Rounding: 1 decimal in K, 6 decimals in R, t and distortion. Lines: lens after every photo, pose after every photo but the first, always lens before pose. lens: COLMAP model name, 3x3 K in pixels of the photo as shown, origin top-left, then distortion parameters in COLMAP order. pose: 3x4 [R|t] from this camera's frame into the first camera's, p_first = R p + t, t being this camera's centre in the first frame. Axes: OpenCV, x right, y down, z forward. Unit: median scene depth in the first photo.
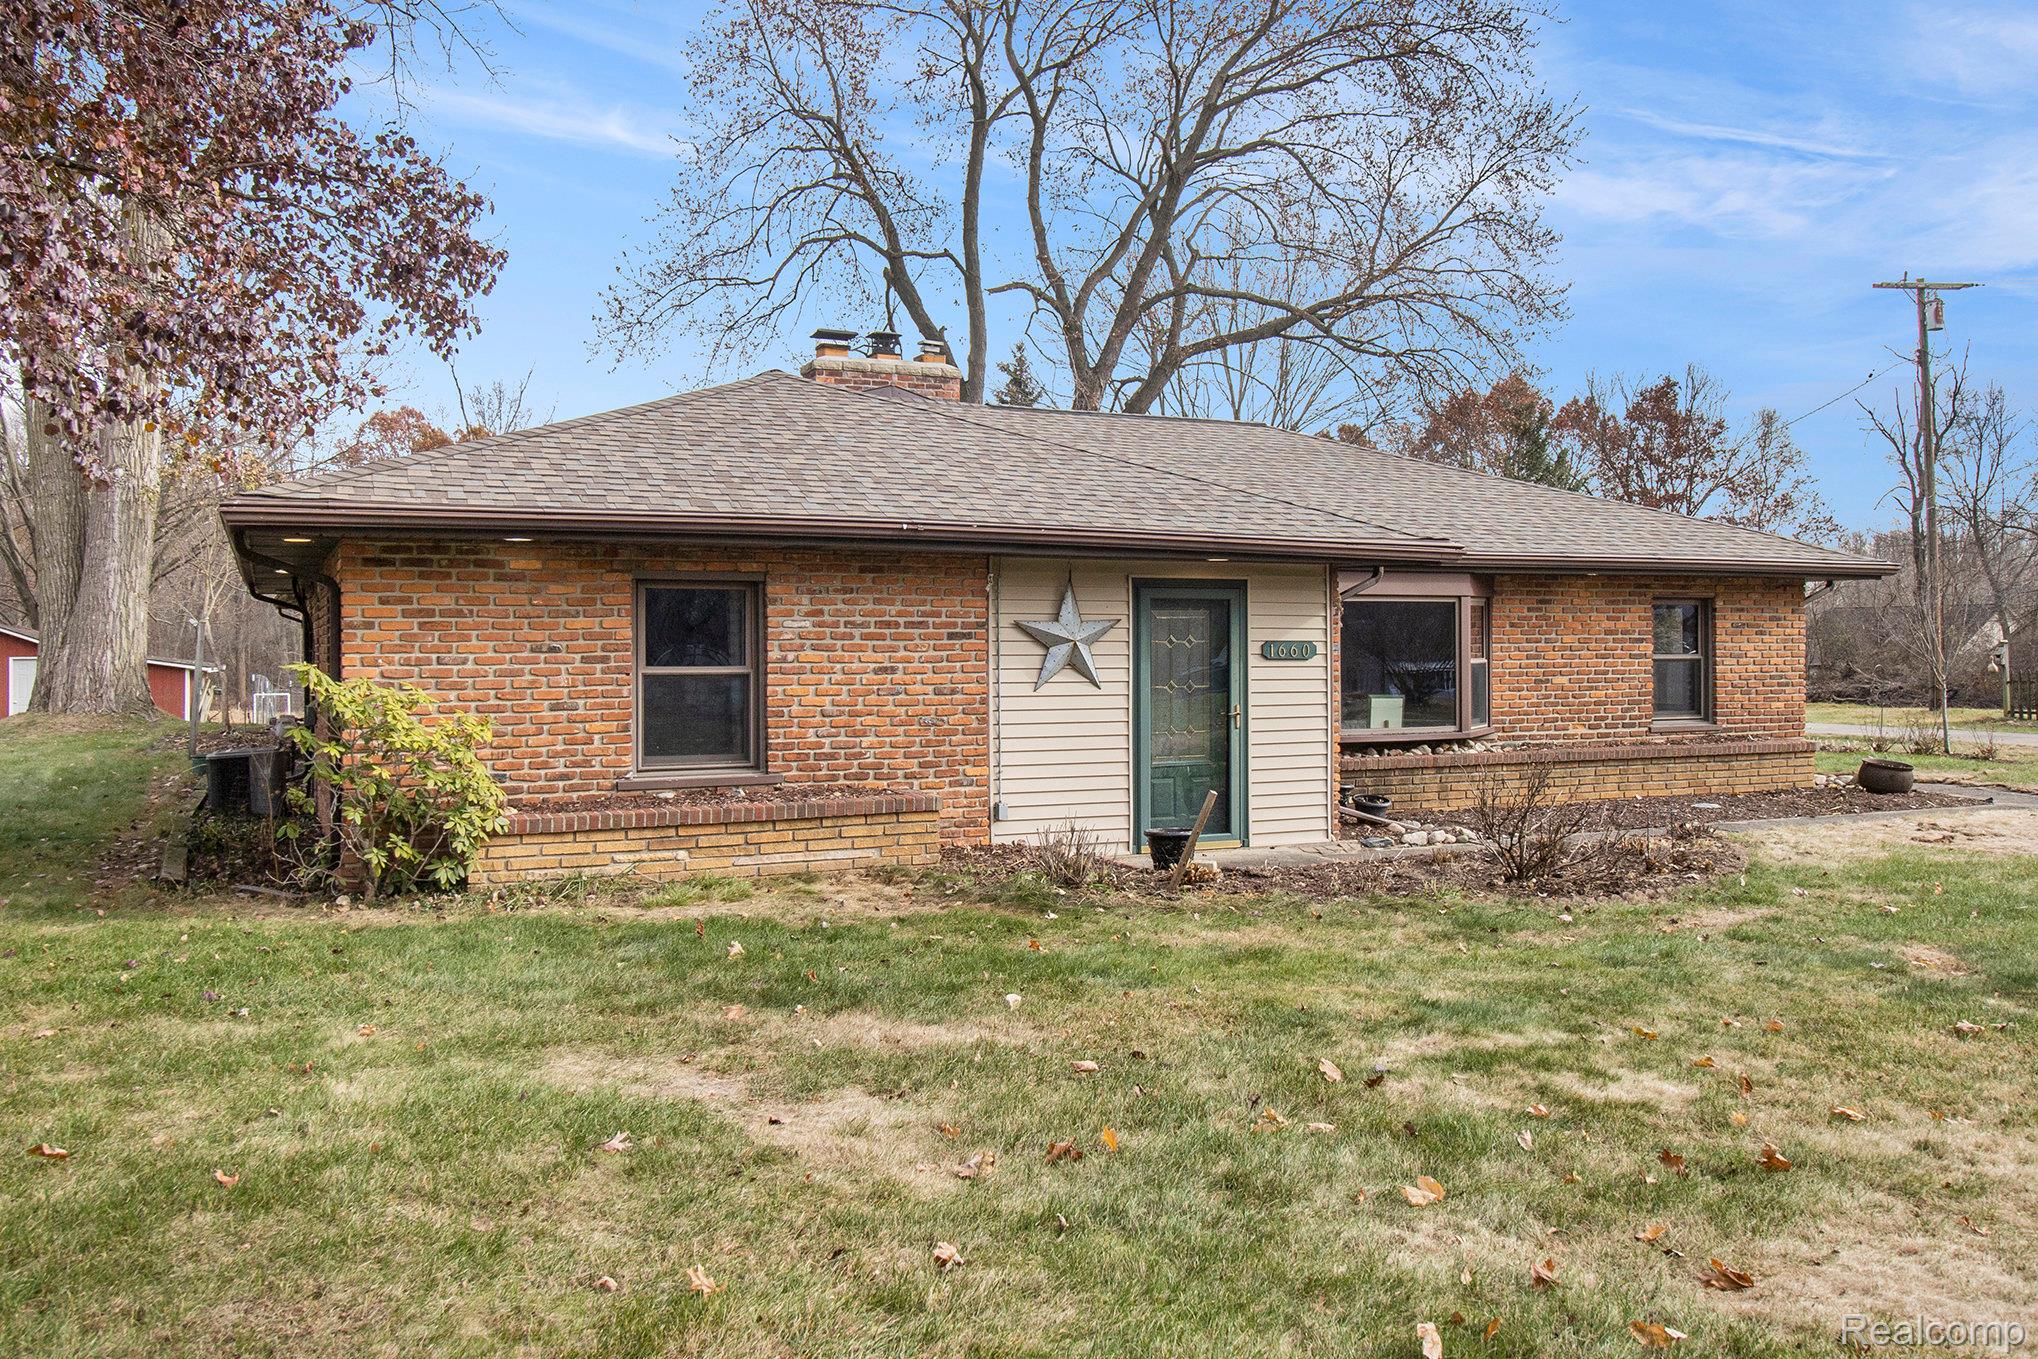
lens RADIAL K [[1634.9, 0, 1013.9], [0, 1634.9, 659.2], [0, 0, 1]] dist [0.002235, 0.004840]
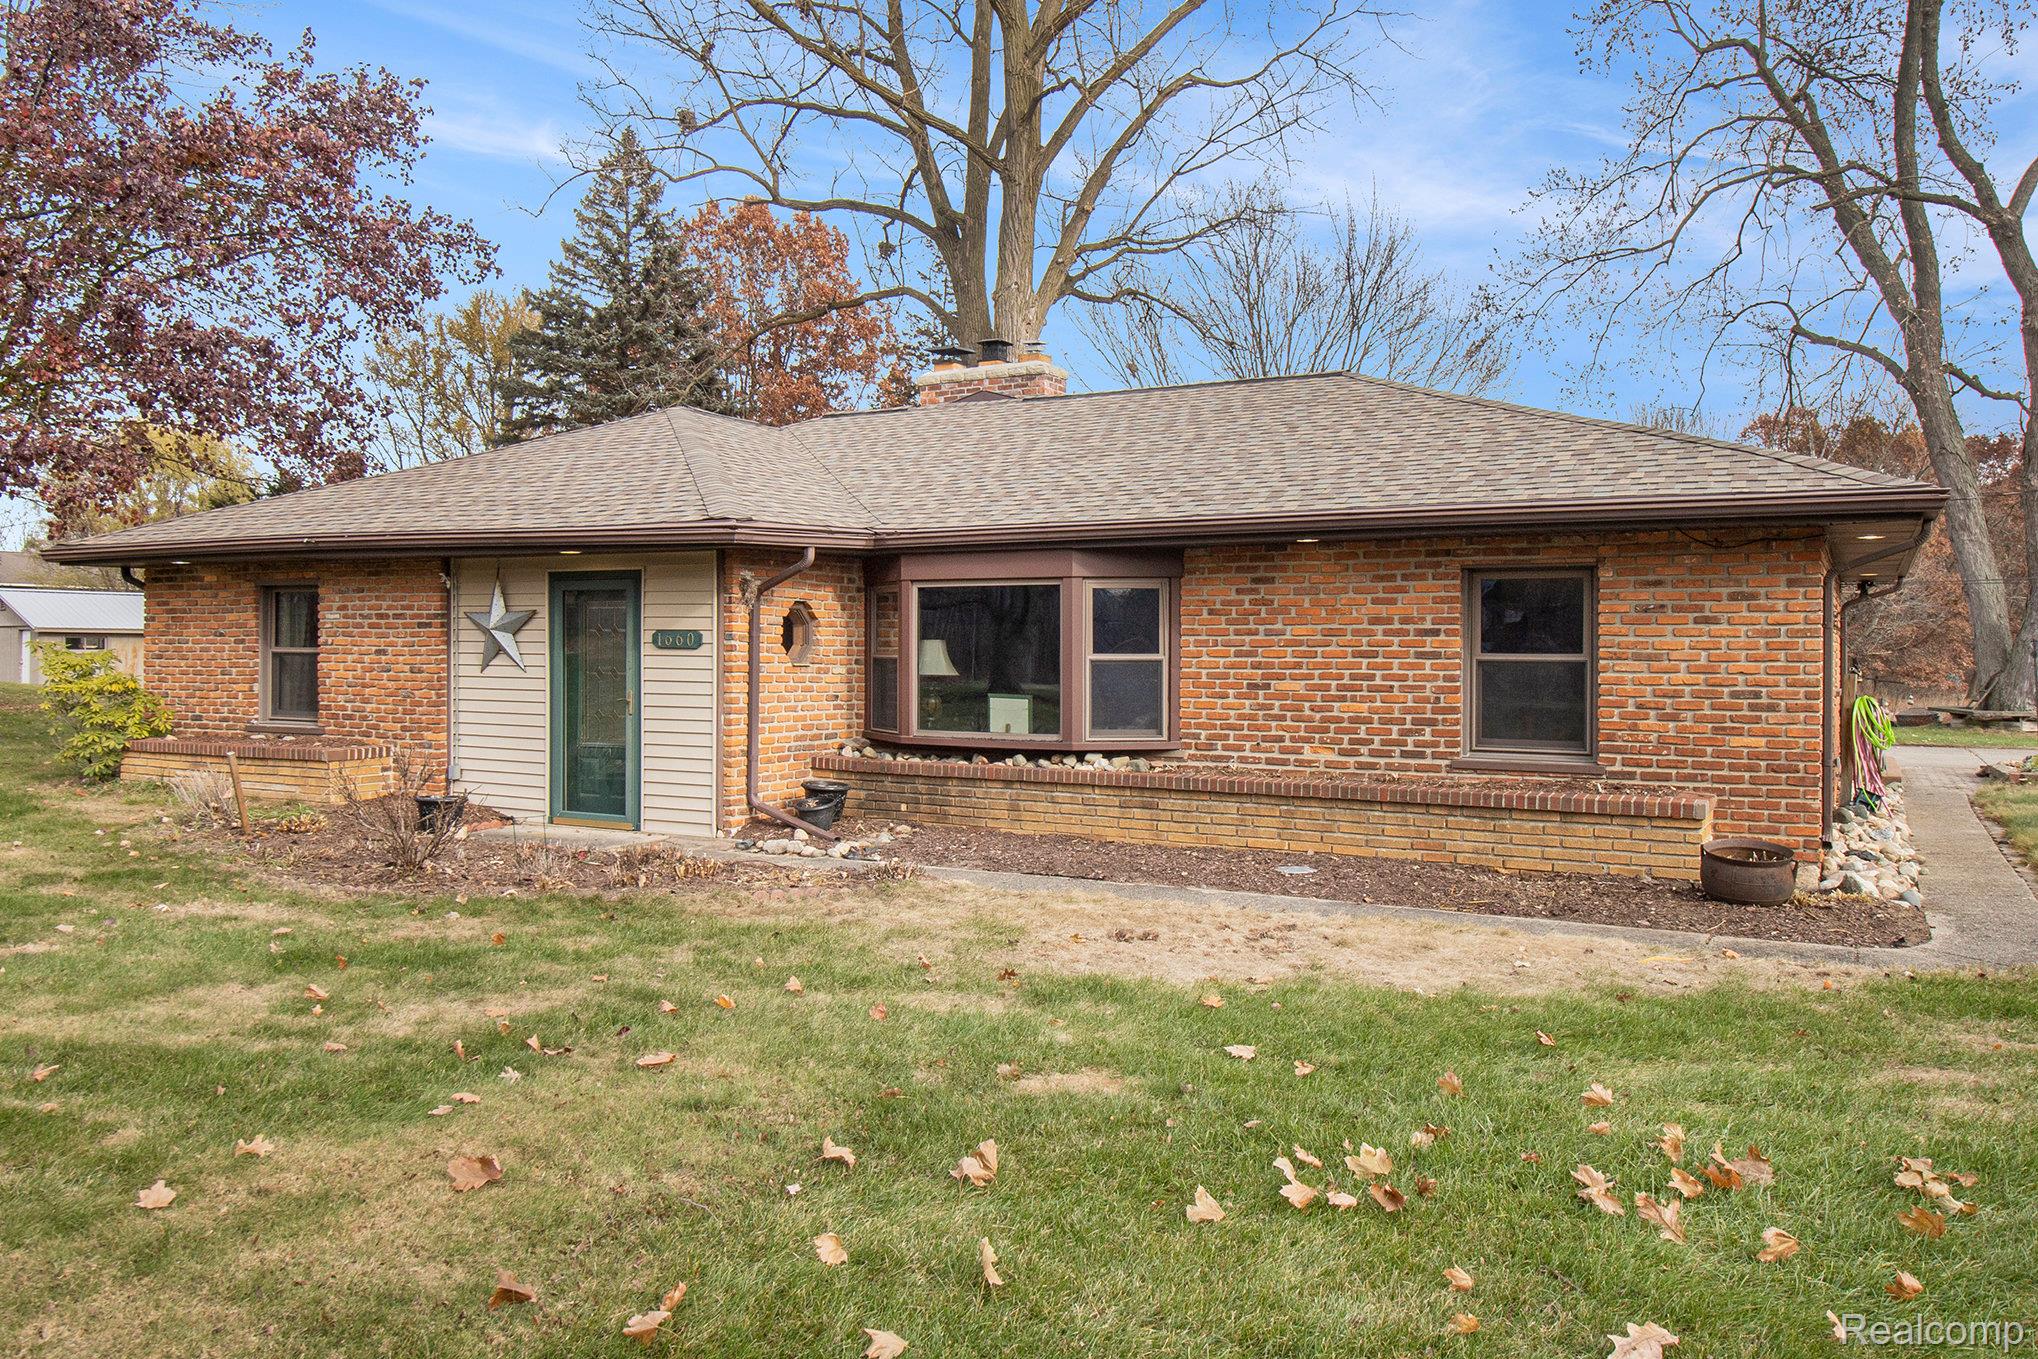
lens RADIAL K [[1548.6, 0, 1016.9], [0, 1548.6, 655.7], [0, 0, 1]] dist [0.007498, 0.000681]
pose [[0.578372, 0.011613, -0.815690, 1.063199], [-0.014576, 0.999886, 0.003900, -0.002154], [0.815643, 0.009634, 0.578475, 0.628515]]
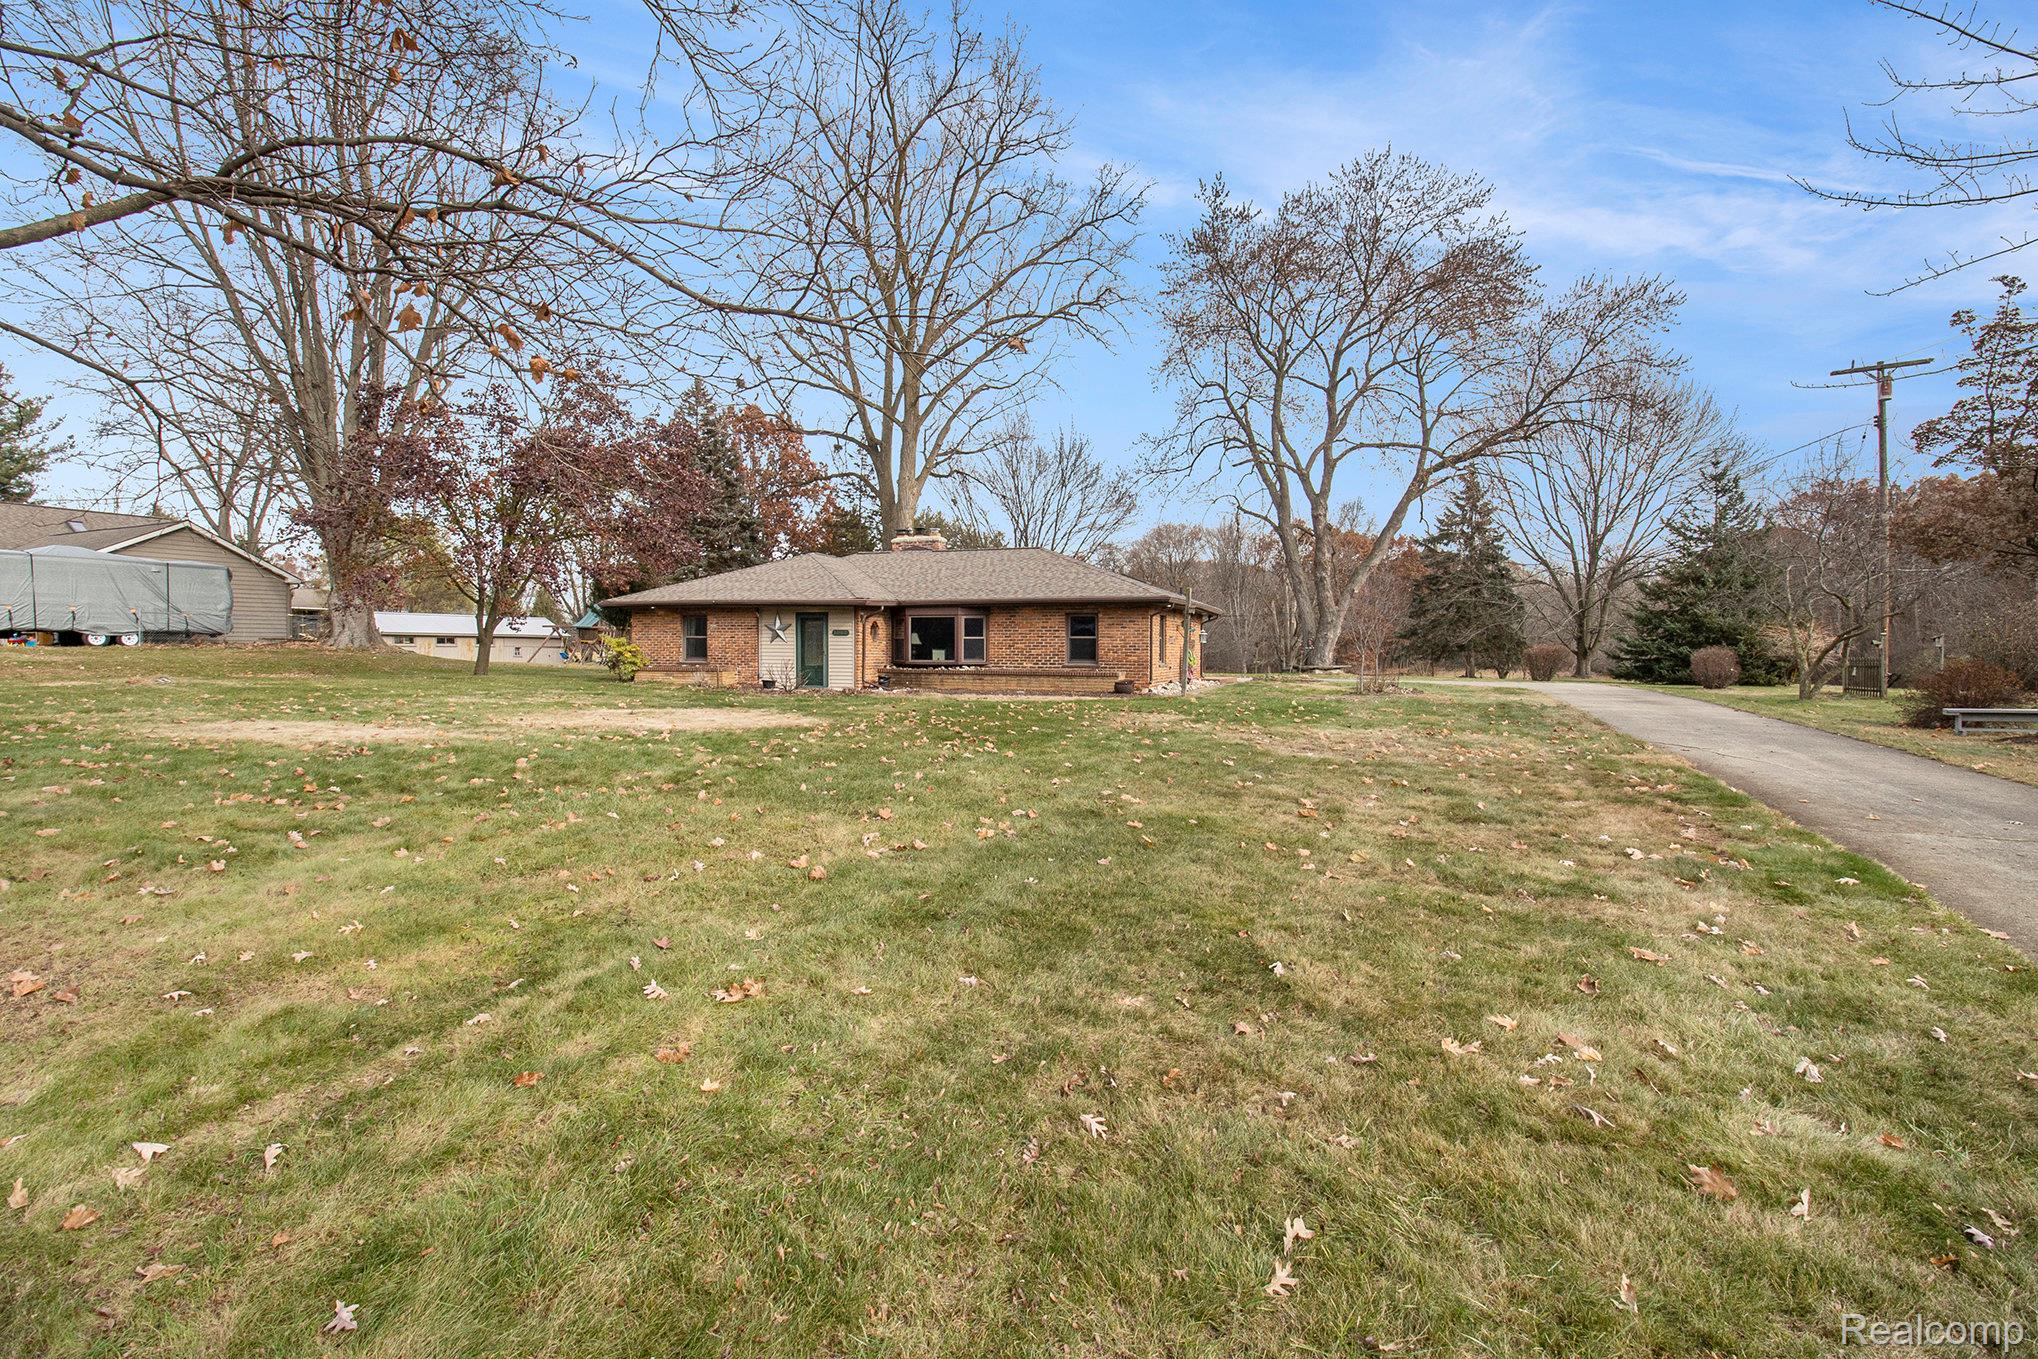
lens RADIAL K [[962.3, 0, 1019.0], [0, 962.3, 679.5], [0, 0, 1]] dist [-0.000839, -0.000094]
pose [[0.695462, 0.030830, -0.717901, 1.853098], [-0.013176, 0.999458, 0.030158, 0.026342], [0.718442, -0.011515, 0.695491, -0.109942]]
